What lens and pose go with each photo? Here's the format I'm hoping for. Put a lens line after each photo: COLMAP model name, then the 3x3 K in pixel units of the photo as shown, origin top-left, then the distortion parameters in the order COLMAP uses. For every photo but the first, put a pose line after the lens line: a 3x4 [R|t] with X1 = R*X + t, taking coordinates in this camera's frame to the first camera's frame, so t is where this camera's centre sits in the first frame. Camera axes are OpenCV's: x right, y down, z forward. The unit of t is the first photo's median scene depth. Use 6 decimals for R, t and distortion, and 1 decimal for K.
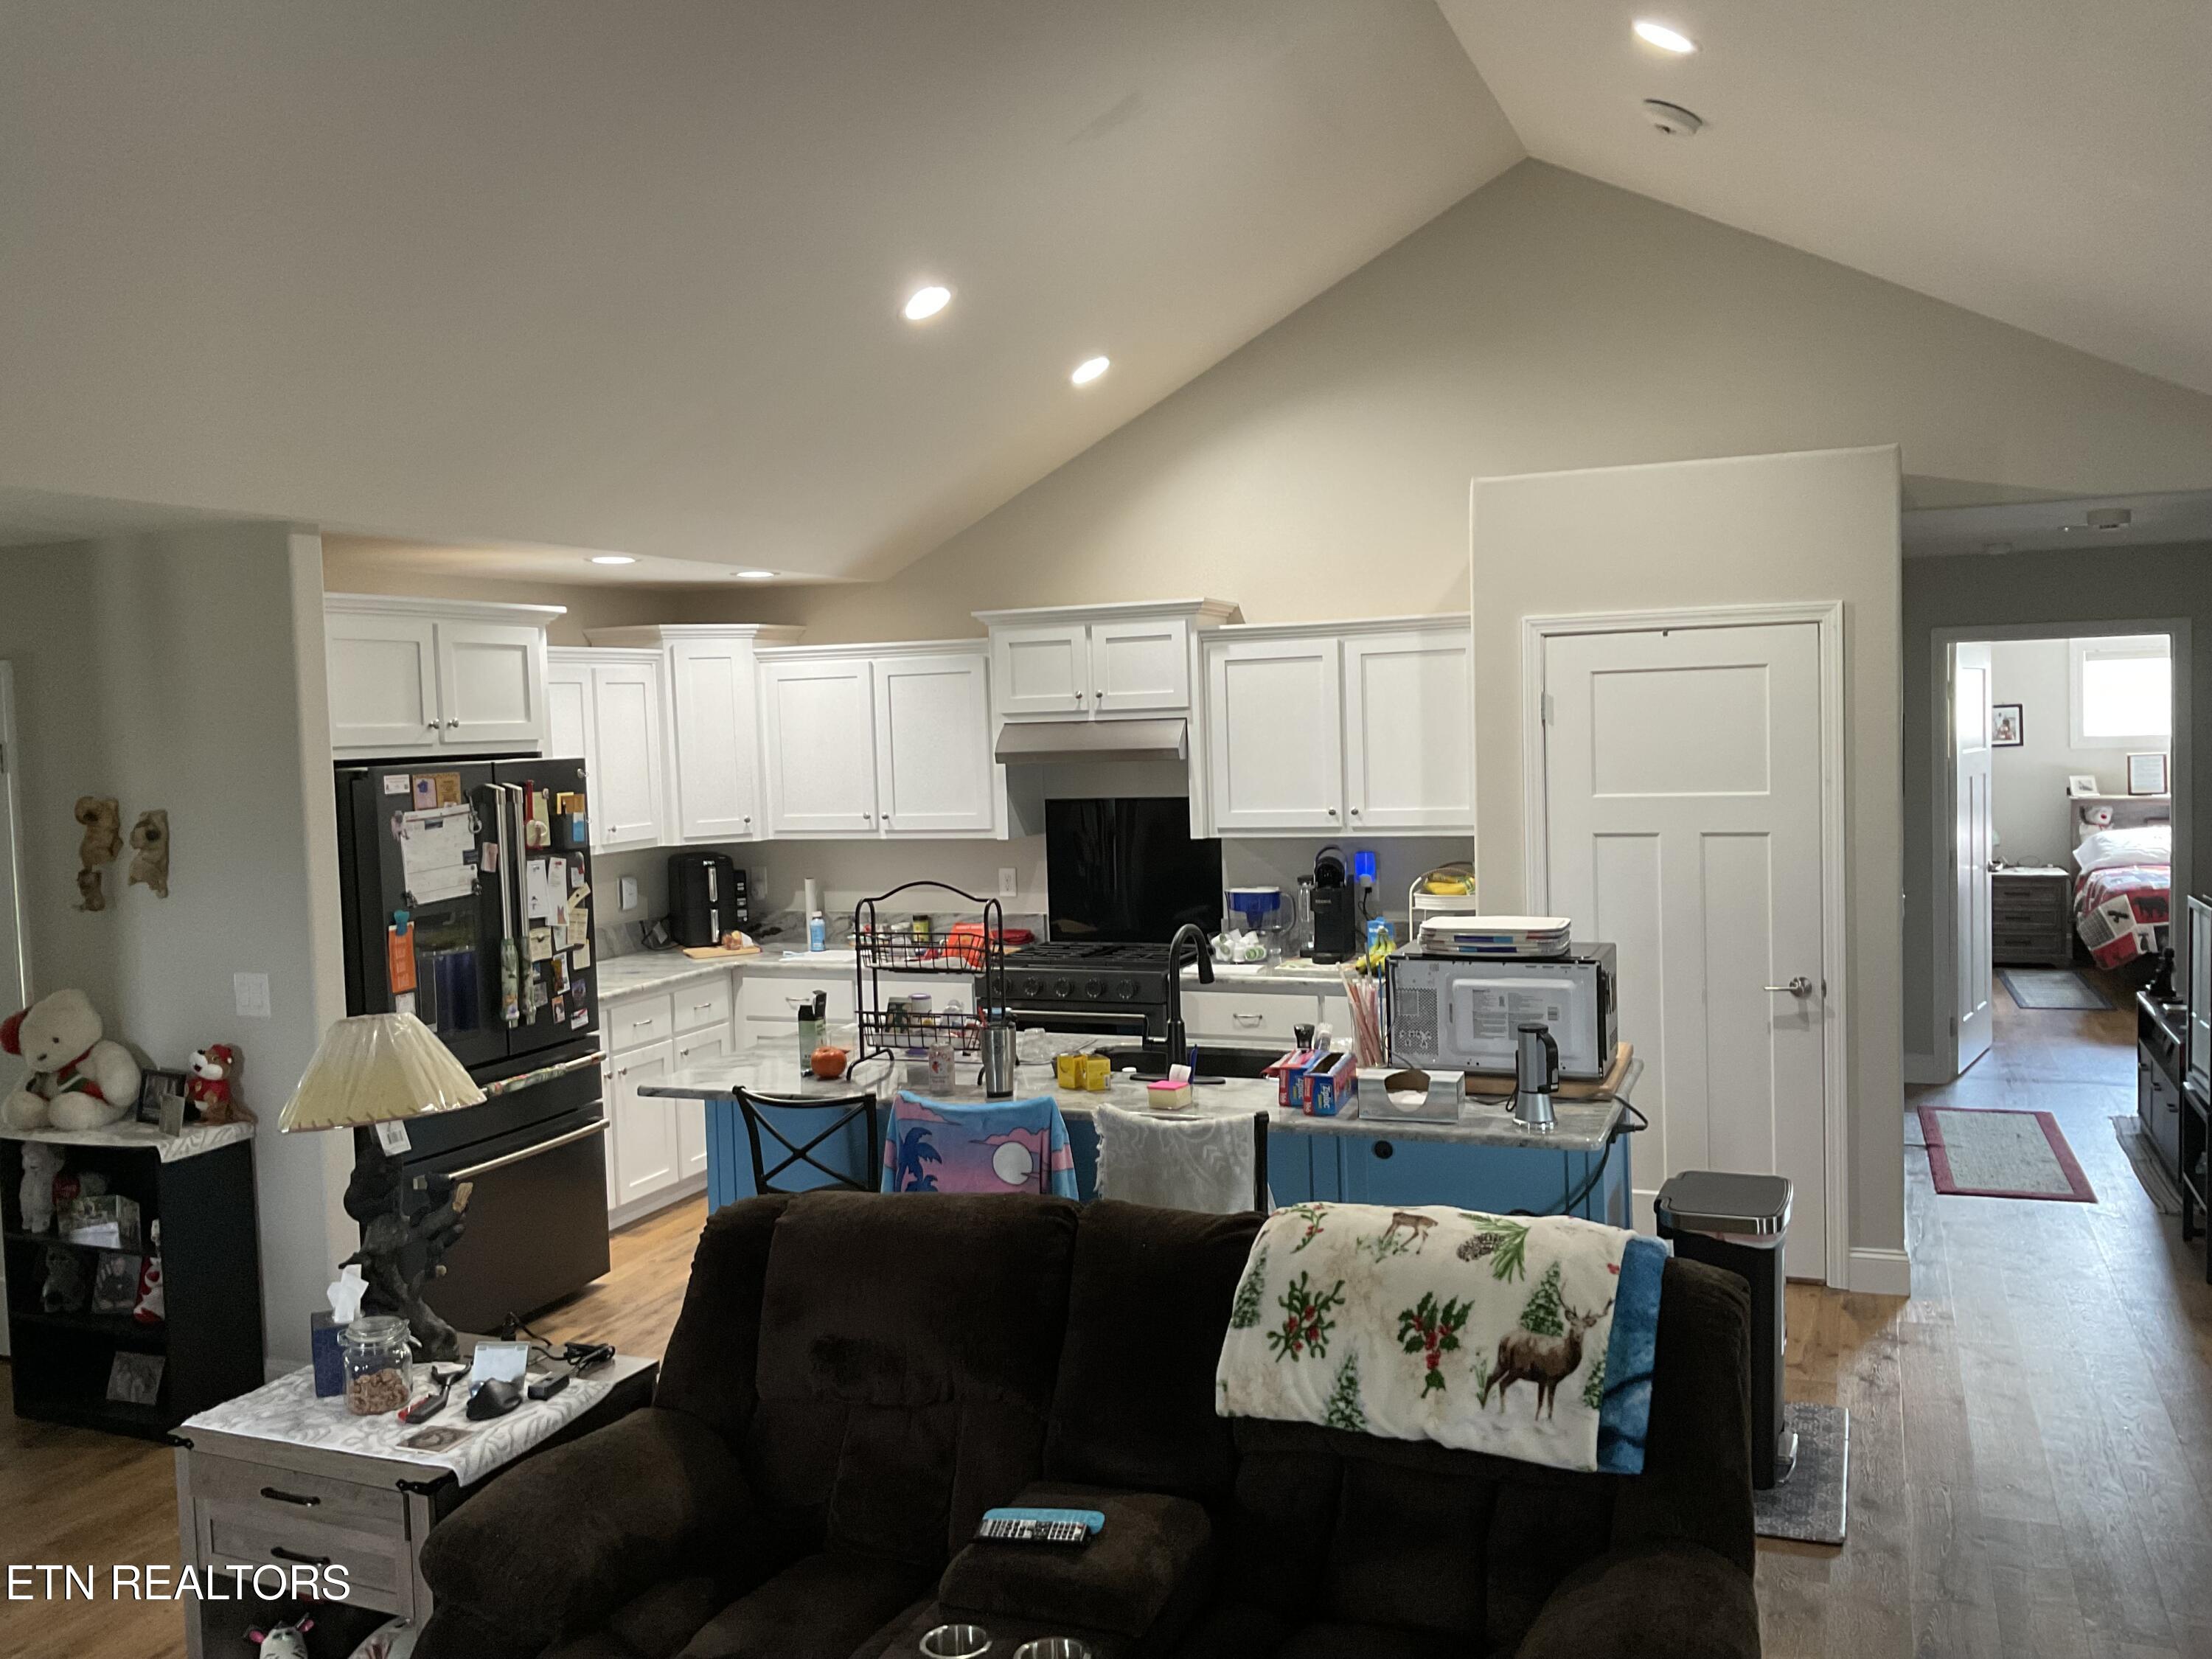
lens RADIAL K [[1844.8, 0, 1085.1], [0, 1844.8, 827.9], [0, 0, 1]] dist [0.046573, -0.078321]
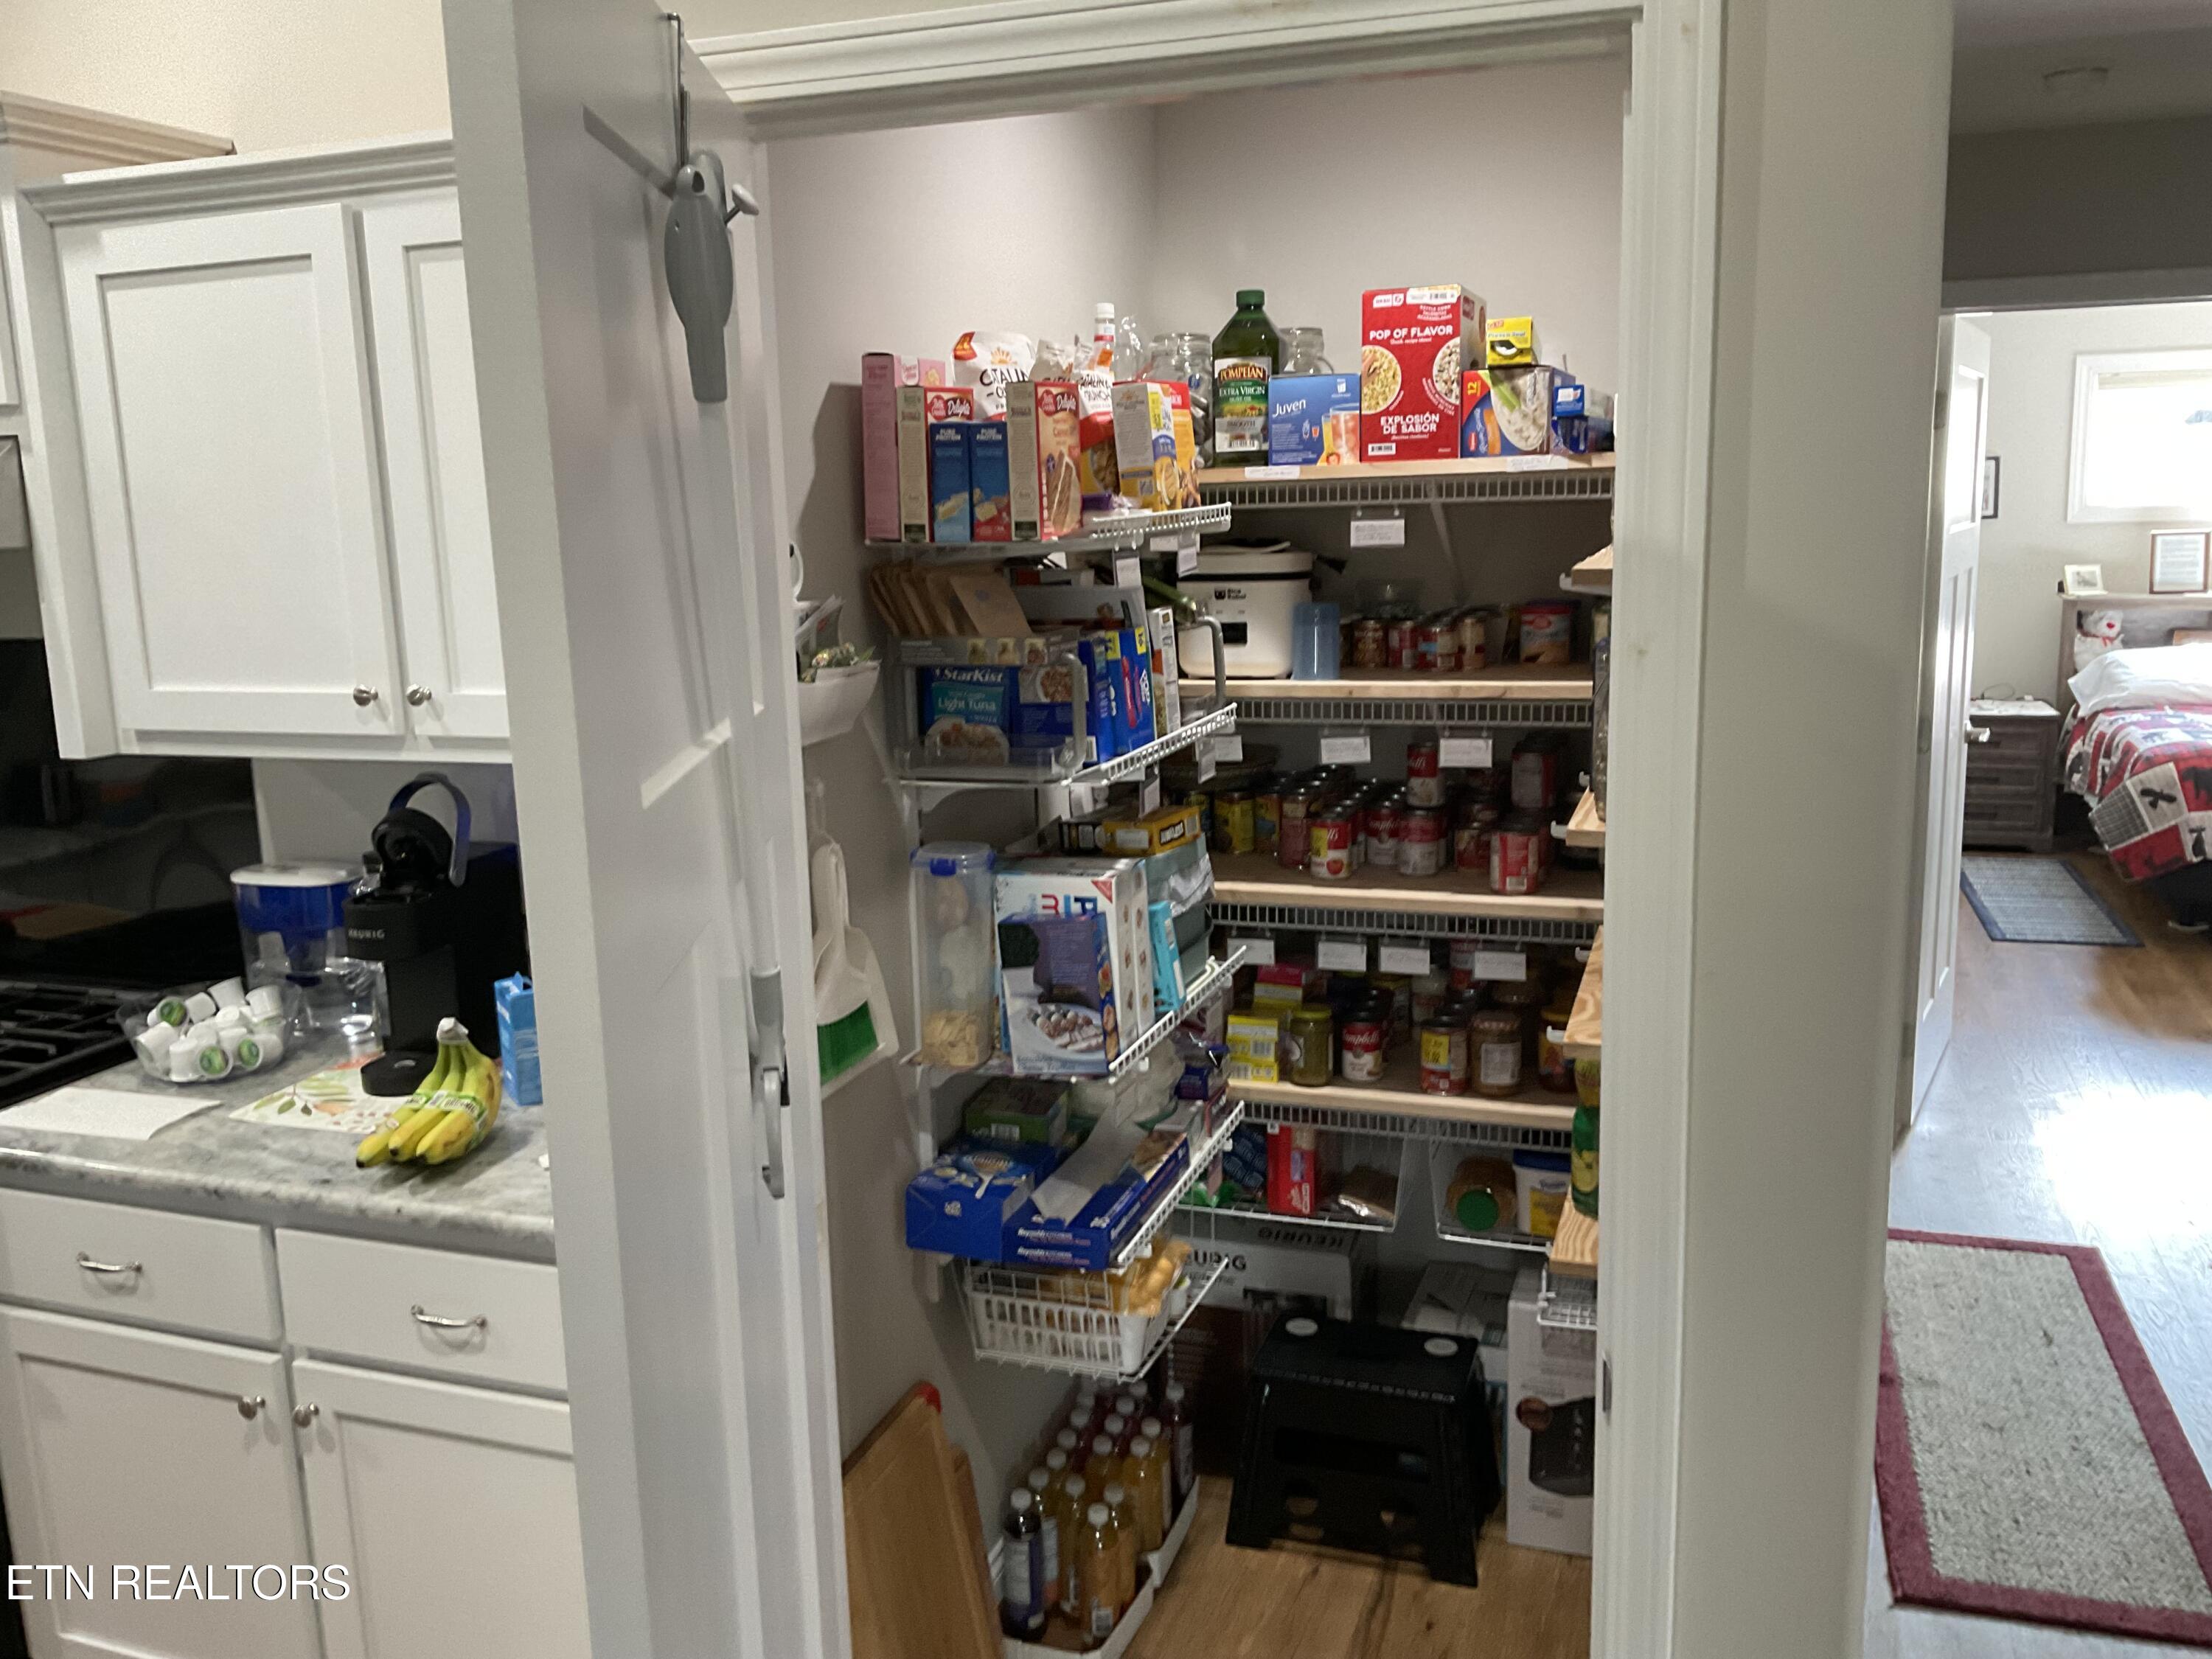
lens RADIAL K [[1844.8, 0, 1085.1], [0, 1844.8, 827.9], [0, 0, 1]] dist [0.046573, -0.078321]
pose [[0.998645, -0.003990, 0.051890, 0.162110], [-0.002447, 0.992354, 0.123400, -0.017856], [-0.051985, -0.123360, 0.990999, 0.393070]]
